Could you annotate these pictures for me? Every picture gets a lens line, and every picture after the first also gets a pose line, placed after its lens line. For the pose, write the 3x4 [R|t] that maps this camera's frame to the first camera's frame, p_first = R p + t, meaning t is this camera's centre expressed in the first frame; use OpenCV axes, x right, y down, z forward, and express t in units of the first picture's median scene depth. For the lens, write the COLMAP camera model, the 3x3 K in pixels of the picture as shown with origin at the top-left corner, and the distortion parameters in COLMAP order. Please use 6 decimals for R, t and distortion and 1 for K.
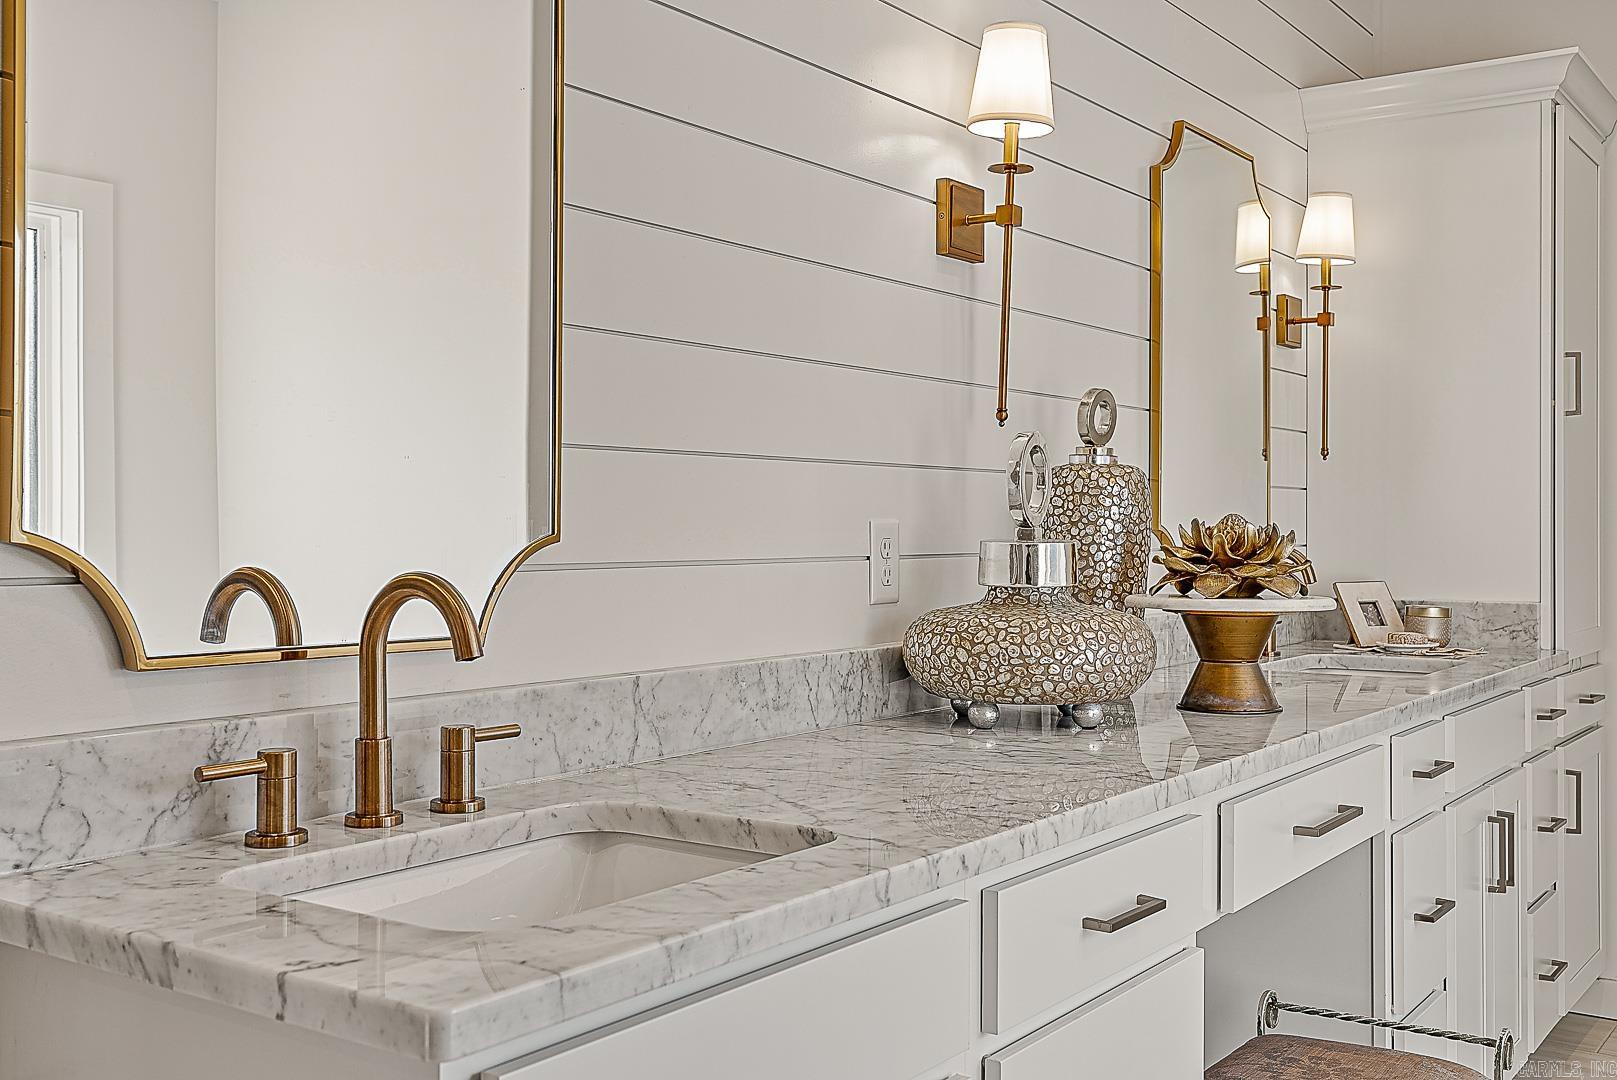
lens RADIAL K [[1615.4, 0, 811.7], [0, 1615.4, 519.1], [0, 0, 1]] dist [0.007952, 0.000000]
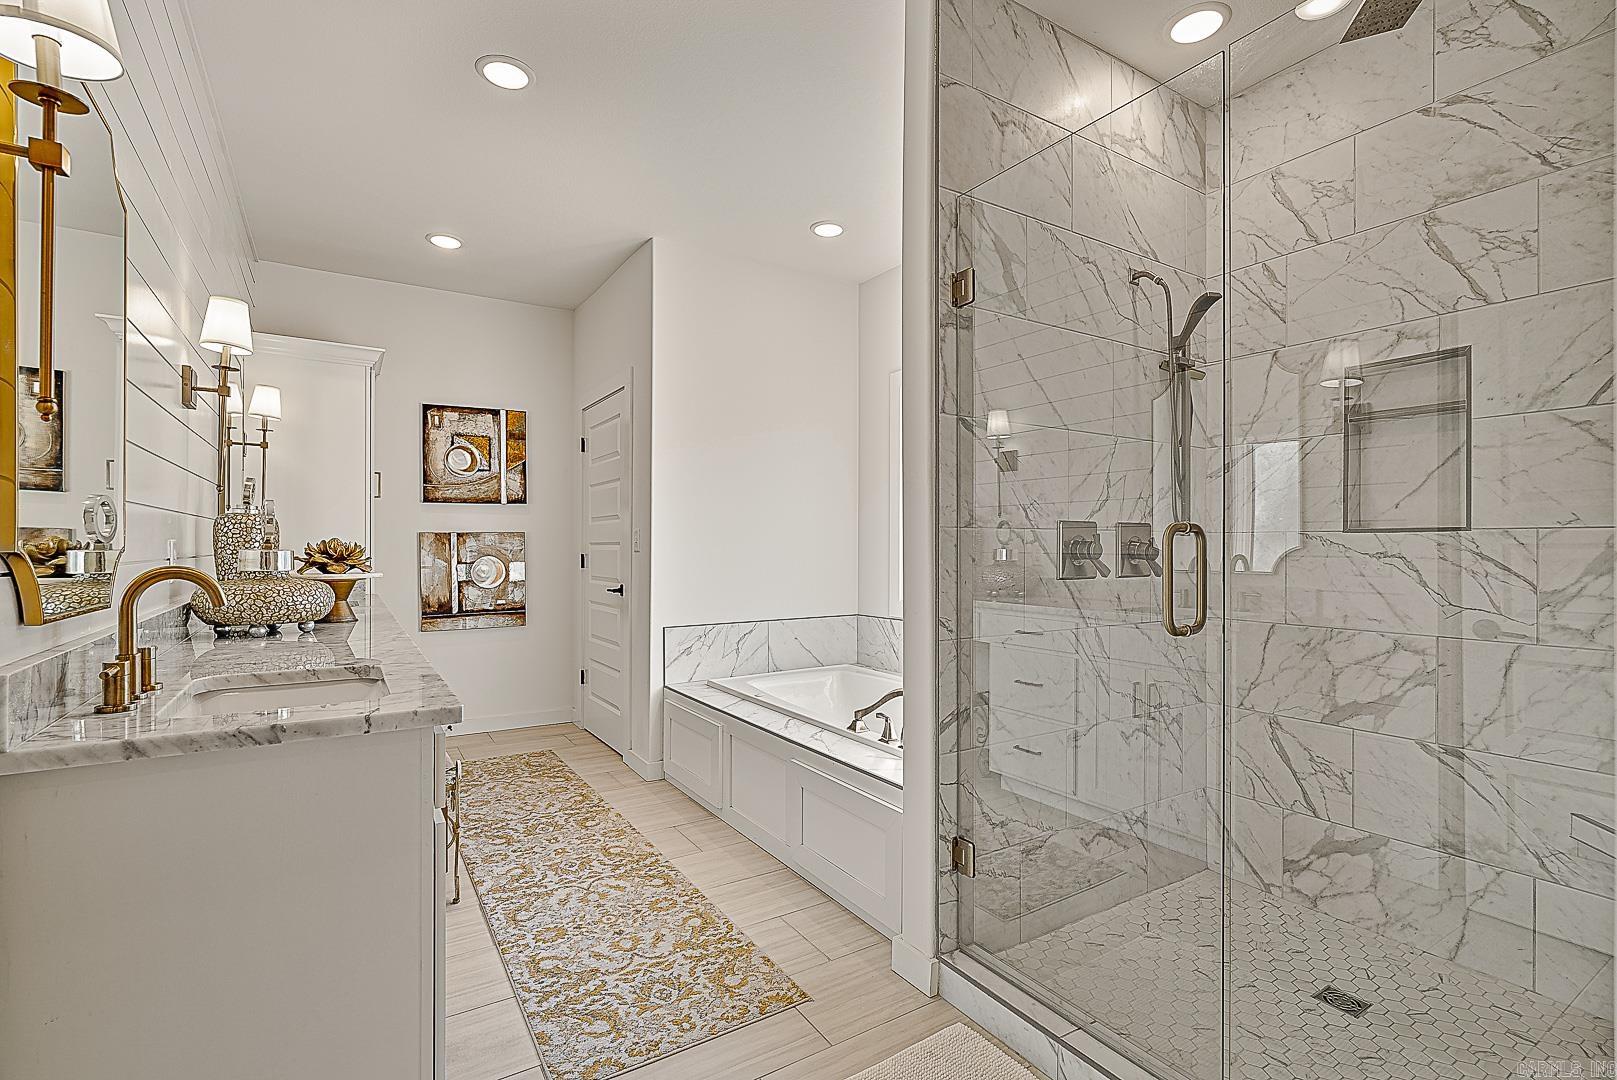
lens RADIAL K [[746.5, 0, 816.3], [0, 746.5, 543.7], [0, 0, 1]] dist [-0.007148, 0.003476]
pose [[0.370961, 0.001496, 0.928647, -0.539323], [-0.006898, 0.999976, 0.001144, -0.001226], [-0.928623, -0.006830, 0.370962, -0.053708]]
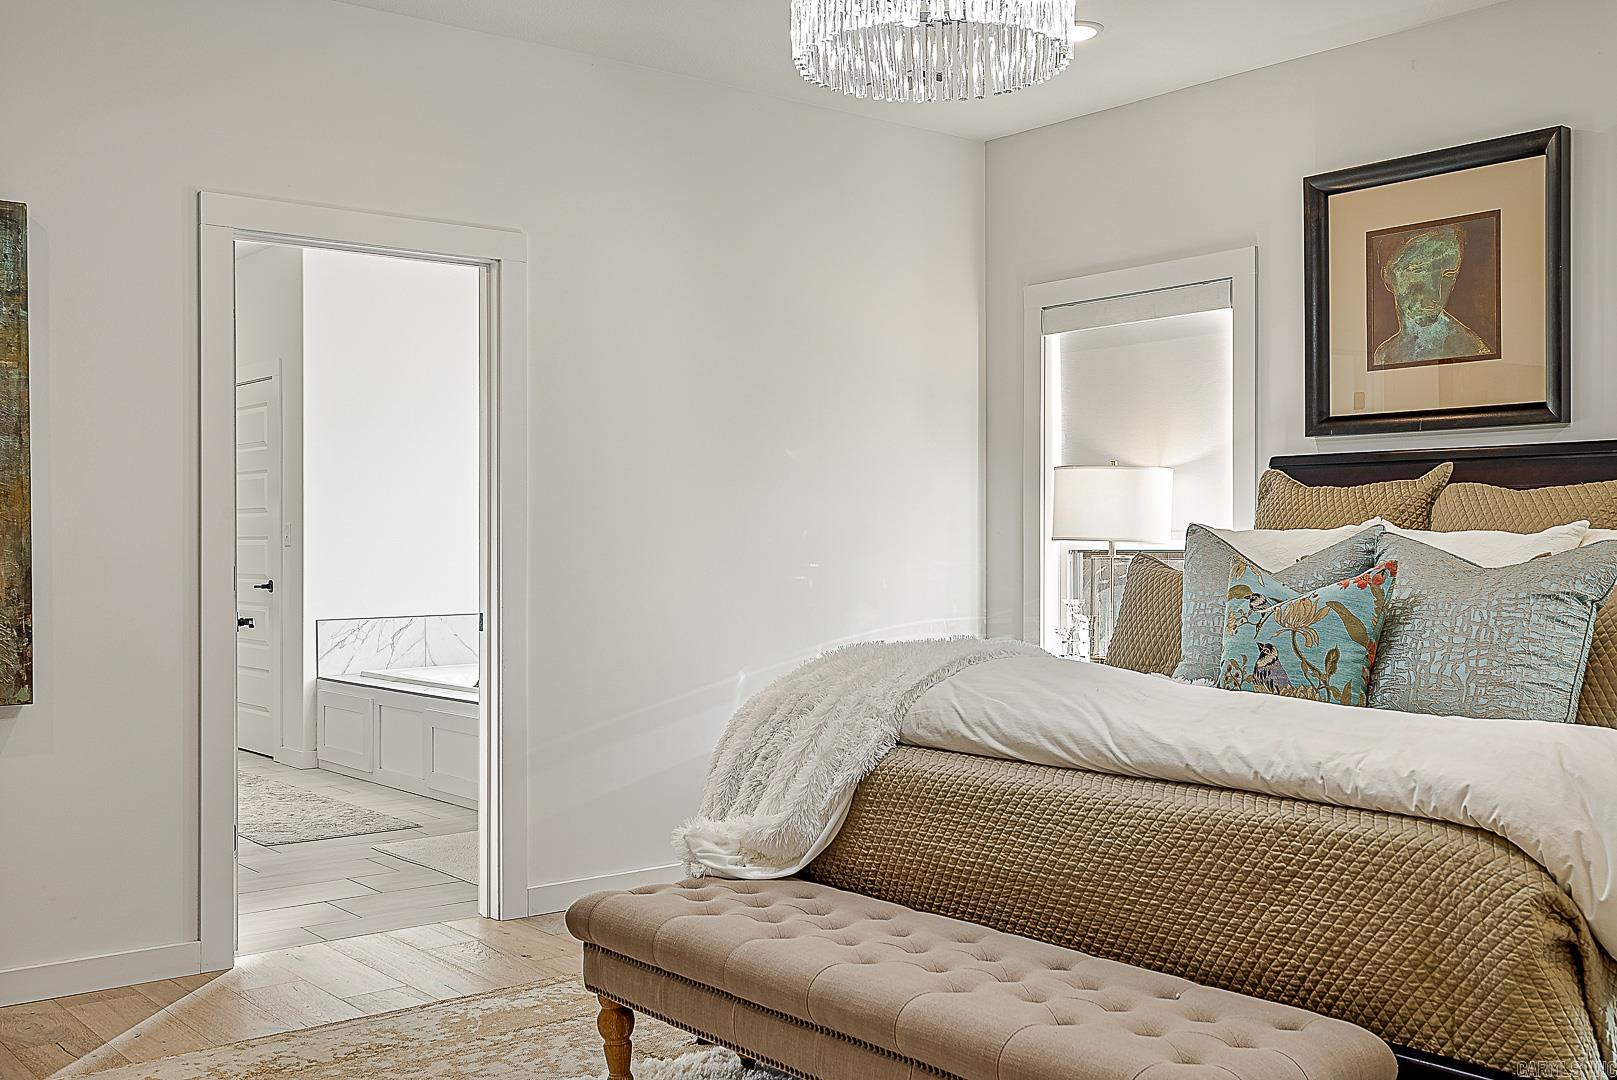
lens RADIAL K [[1615.4, 0, 810.8], [0, 1615.4, 541.0], [0, 0, 1]] dist [0.007952, 0.000000]
pose [[0.264691, -0.006759, 0.964309, -2.494678], [-0.003569, 0.999962, 0.007989, -0.025712], [-0.964327, -0.005557, 0.264657, -1.256353]]
